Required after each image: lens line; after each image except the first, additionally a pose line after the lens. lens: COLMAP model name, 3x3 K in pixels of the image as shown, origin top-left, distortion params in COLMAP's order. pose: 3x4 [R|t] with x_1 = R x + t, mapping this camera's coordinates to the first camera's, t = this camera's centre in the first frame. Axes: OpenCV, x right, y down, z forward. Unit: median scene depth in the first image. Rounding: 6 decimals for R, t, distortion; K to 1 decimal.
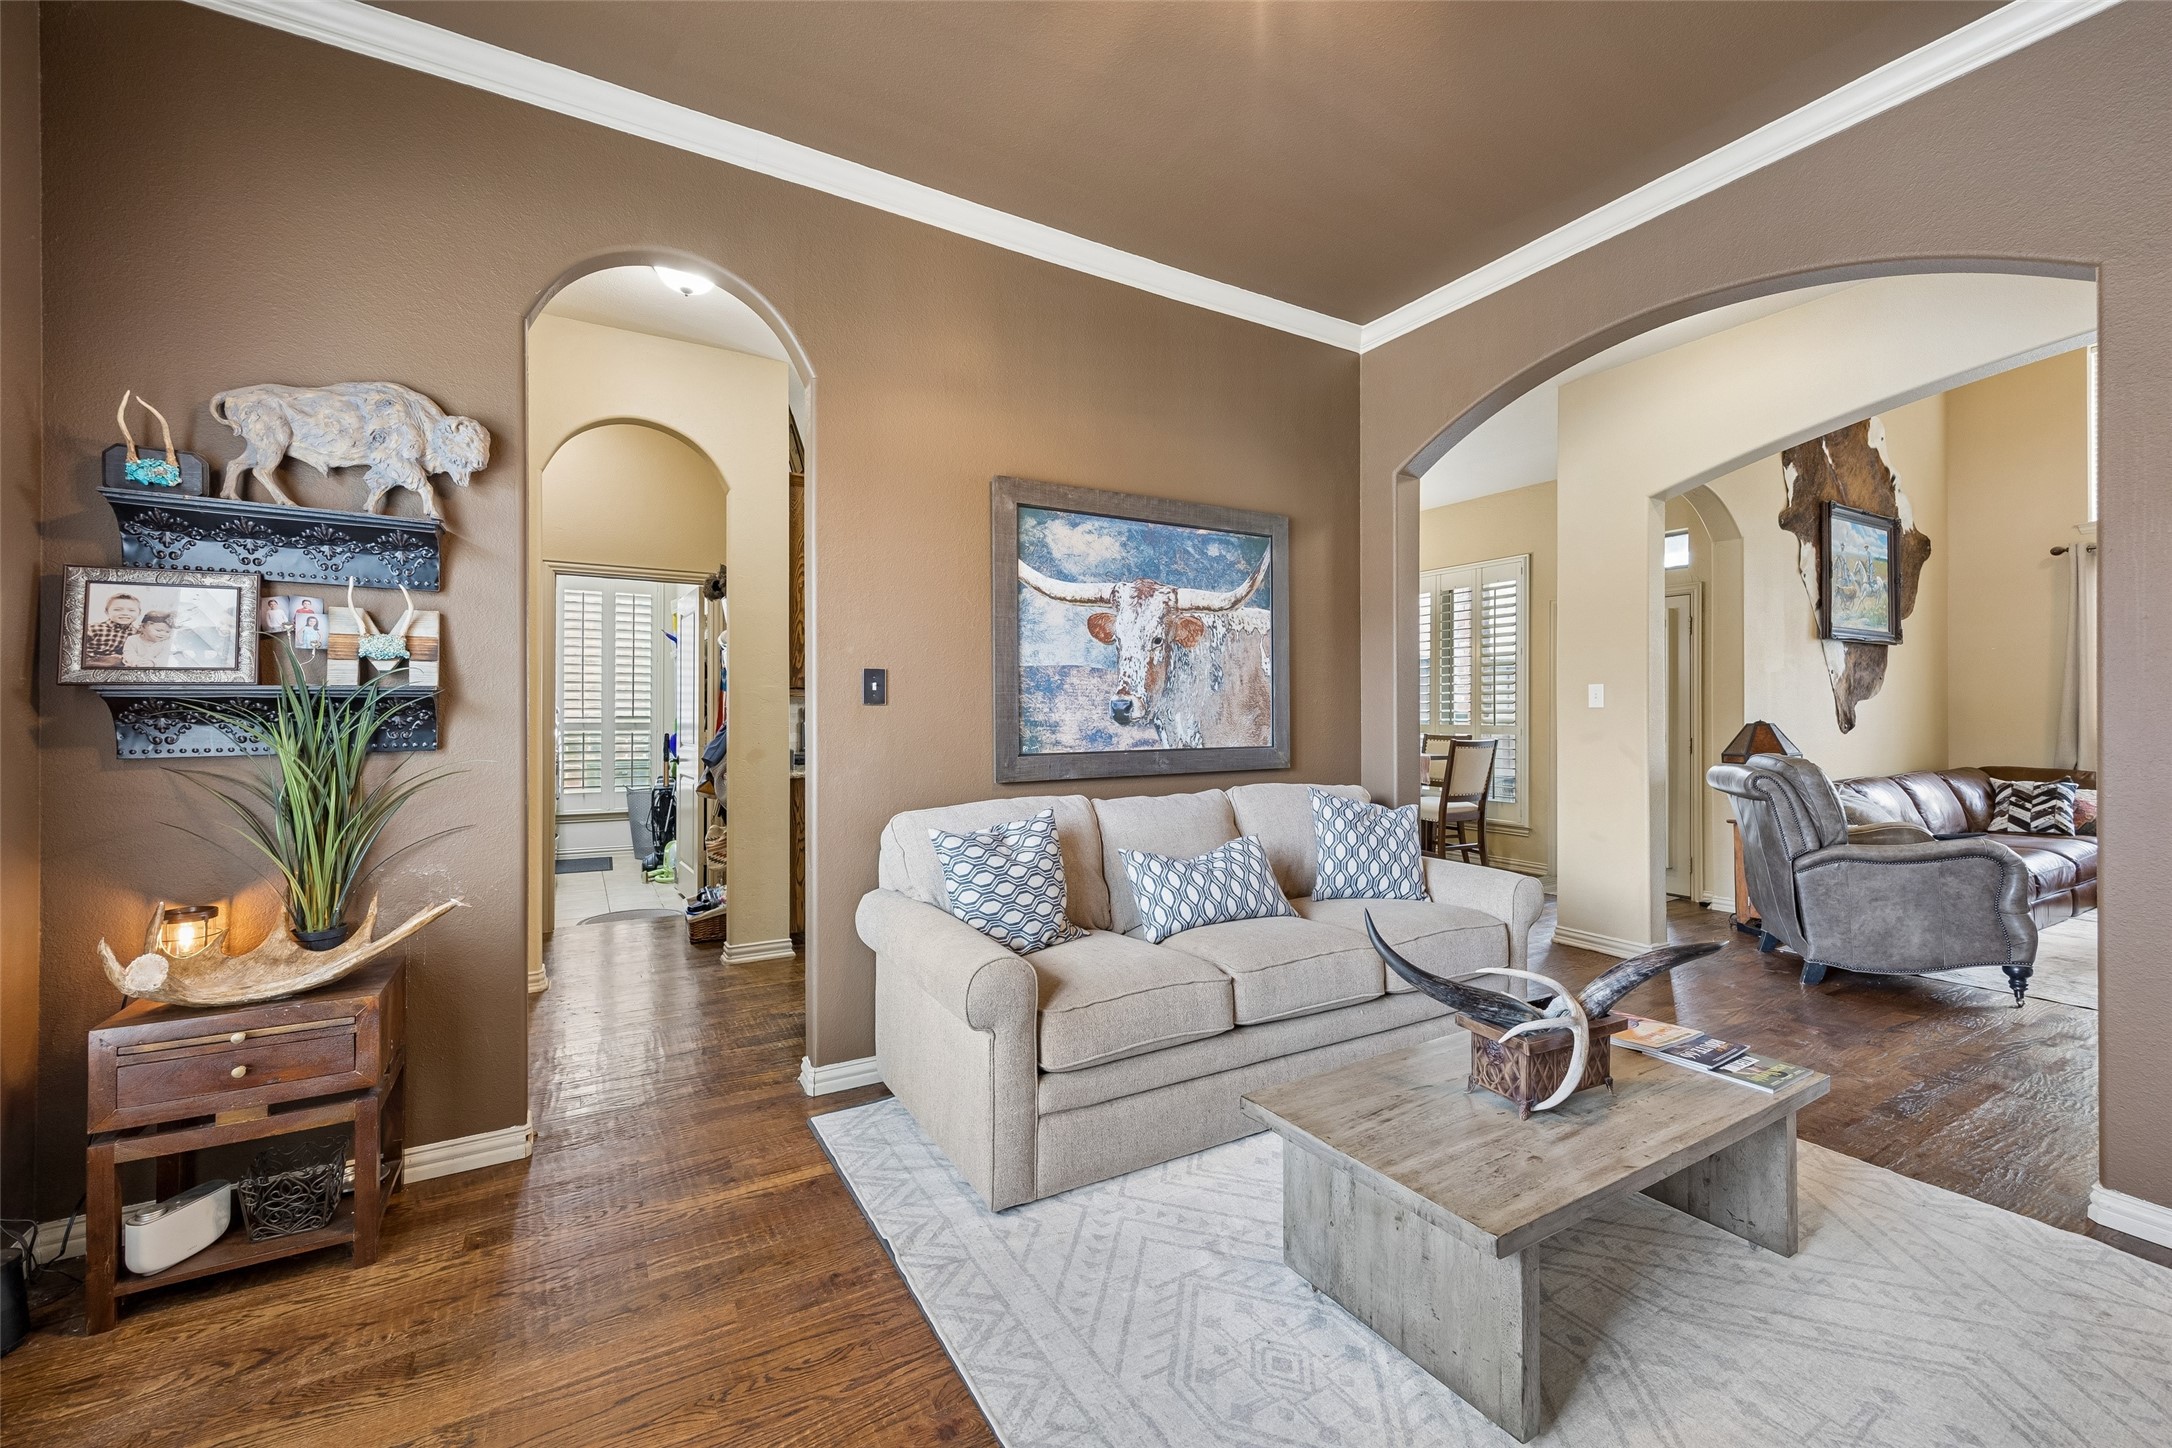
lens RADIAL K [[868.7, 0, 1085.2], [0, 868.7, 712.3], [0, 0, 1]] dist [0.015812, -0.006251]
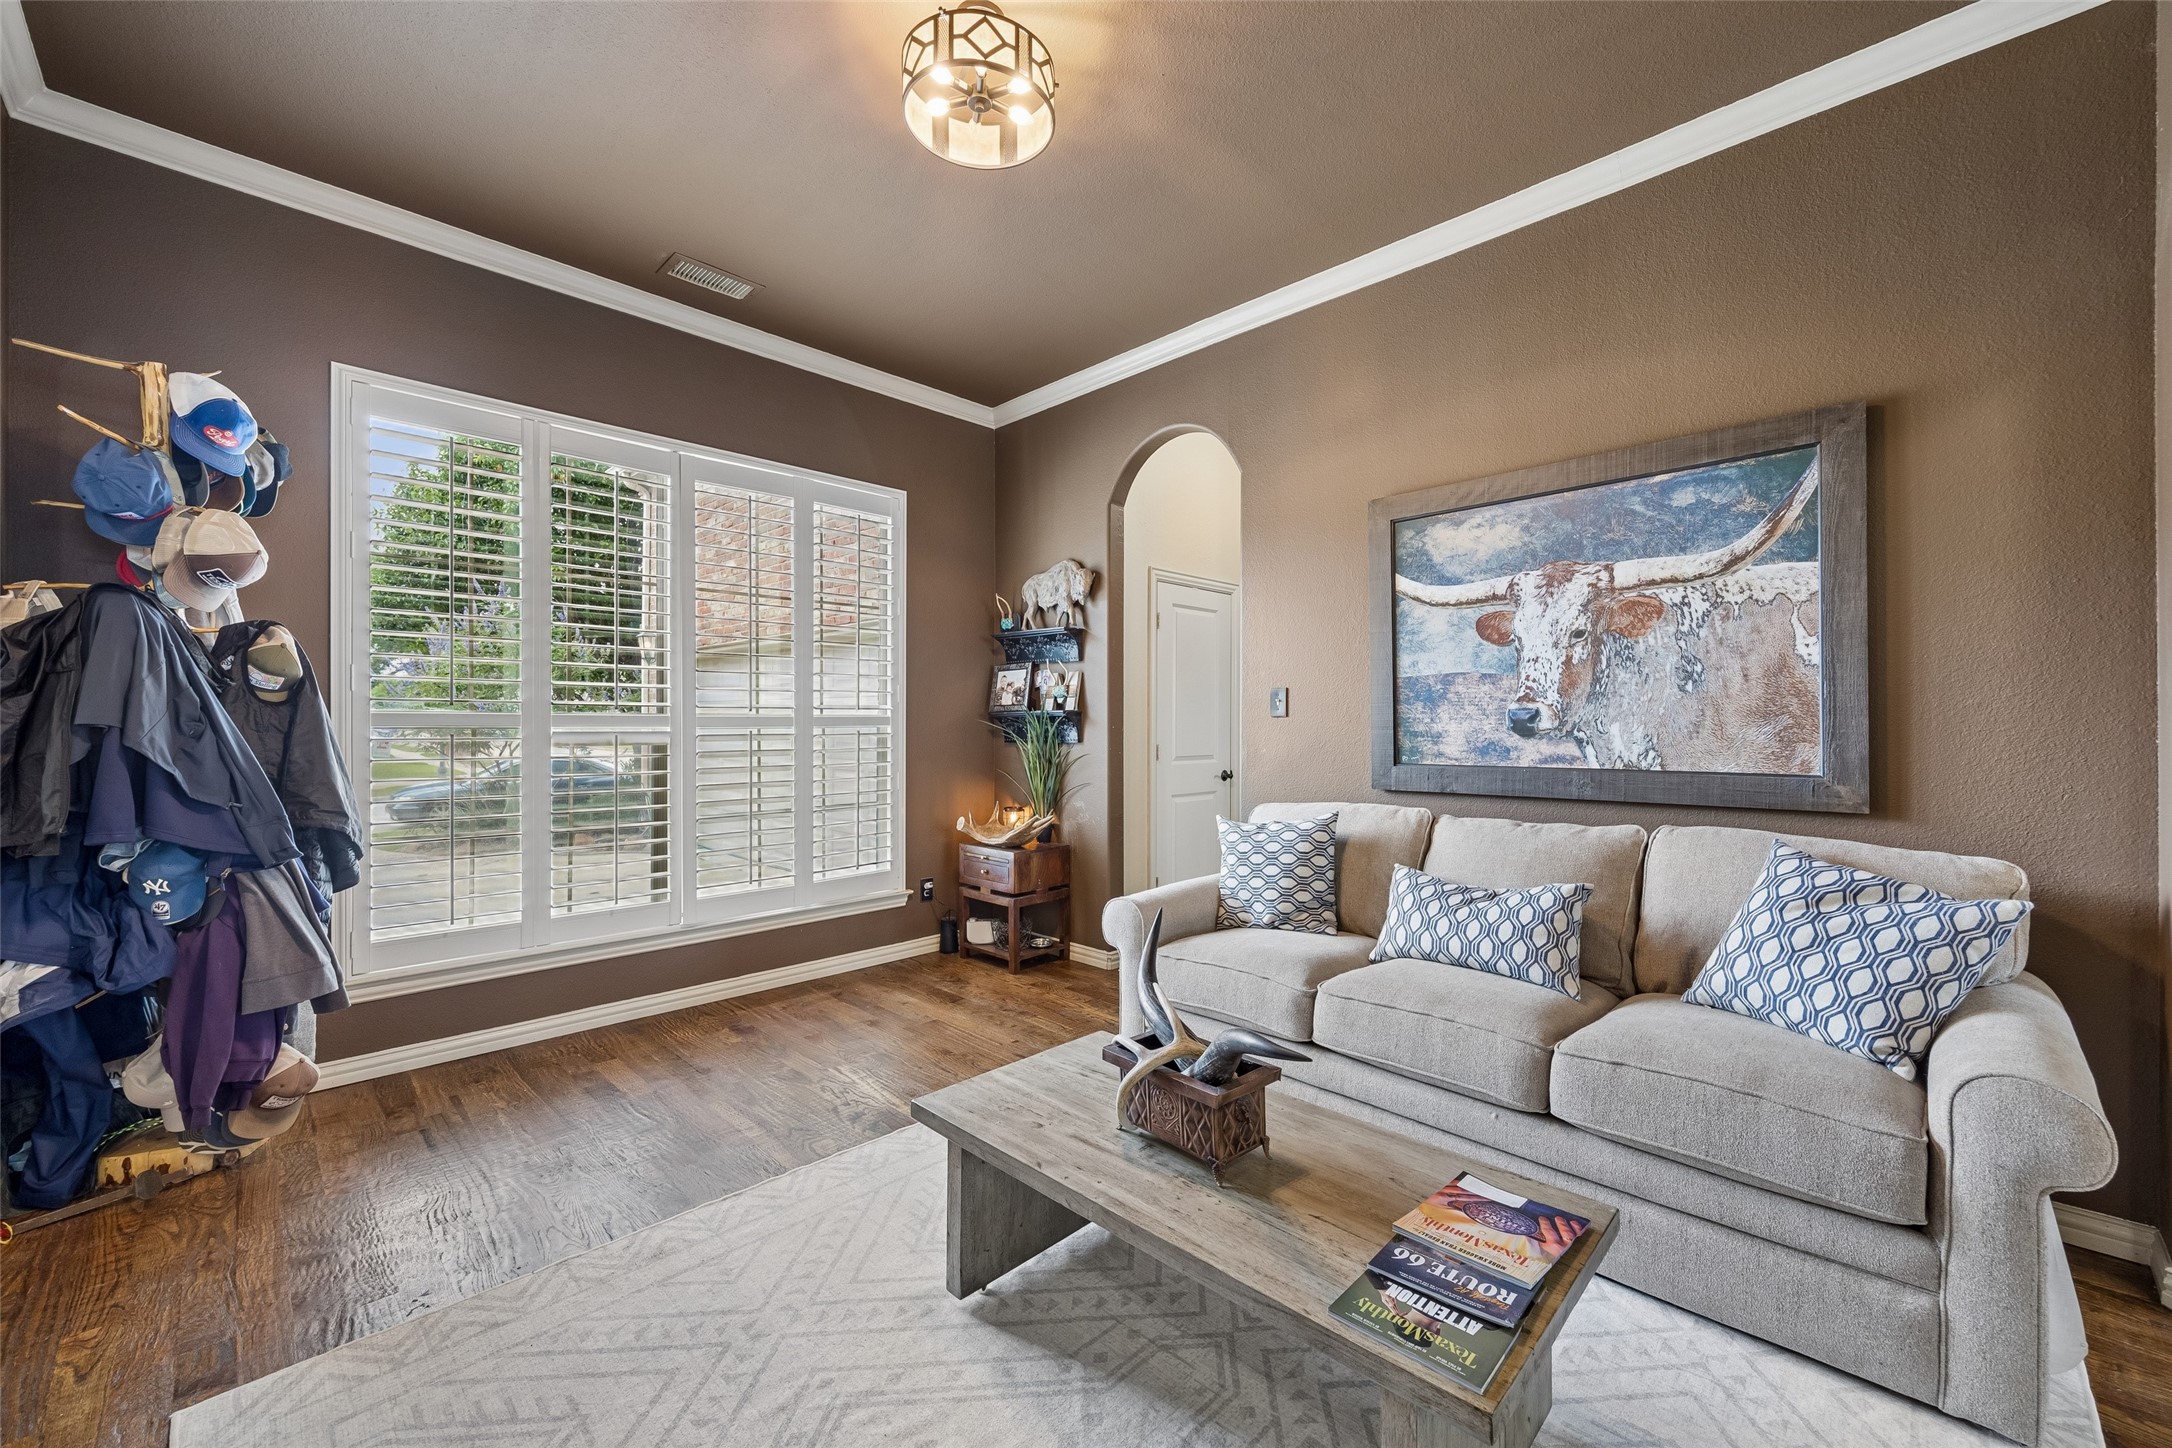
lens RADIAL K [[833.2, 0, 1090.8], [0, 833.2, 717.5], [0, 0, 1]] dist [-0.001949, -0.000030]
pose [[0.268427, -0.006422, -0.963279, 0.702620], [0.001661, 0.999979, -0.006204, -0.000622], [0.963299, 0.000066, 0.268432, 0.352460]]
